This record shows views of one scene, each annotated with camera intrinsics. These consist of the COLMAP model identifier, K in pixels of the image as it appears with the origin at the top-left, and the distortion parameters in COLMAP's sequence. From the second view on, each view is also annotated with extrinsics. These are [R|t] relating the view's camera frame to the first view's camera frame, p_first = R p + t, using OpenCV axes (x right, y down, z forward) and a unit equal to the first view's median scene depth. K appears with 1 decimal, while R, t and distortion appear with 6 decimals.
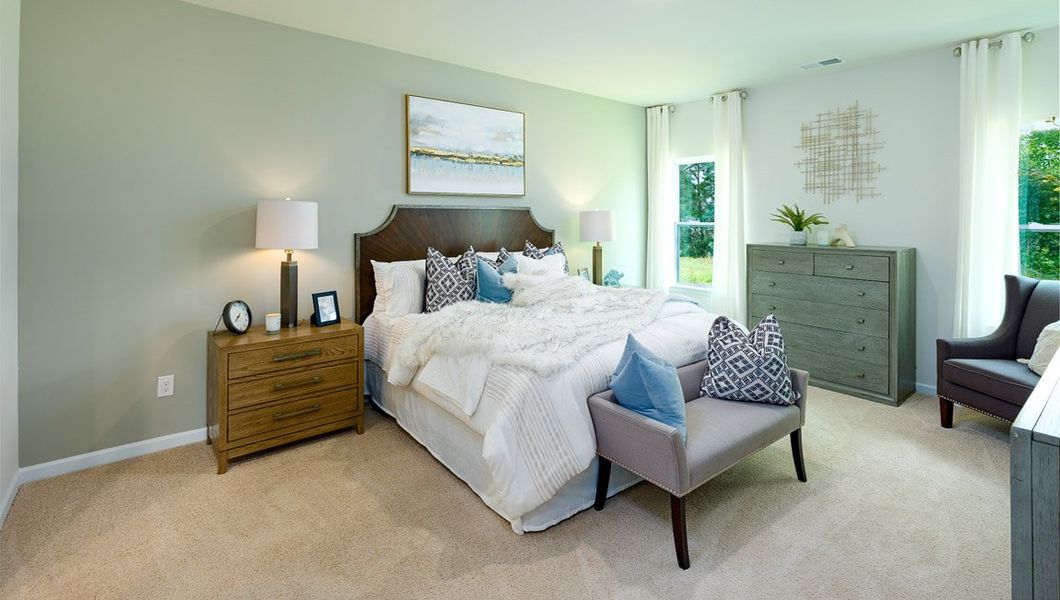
lens RADIAL K [[483.7, 0, 542.7], [0, 483.7, 238.7], [0, 0, 1]] dist [-0.001533, 0.000055]
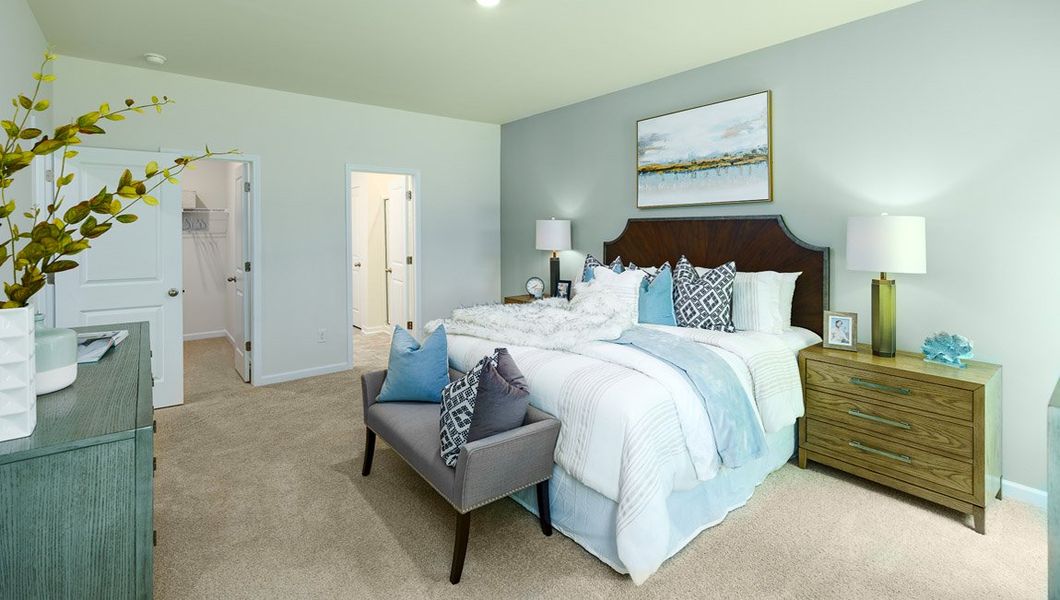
lens RADIAL K [[483.7, 0, 542.7], [0, 483.7, 238.7], [0, 0, 1]] dist [-0.001533, 0.000055]
pose [[0.009671, 0.006651, -0.999931, 0.751466], [-0.050505, 0.998705, 0.006155, -0.017263], [0.998677, 0.050442, 0.009995, 0.688579]]
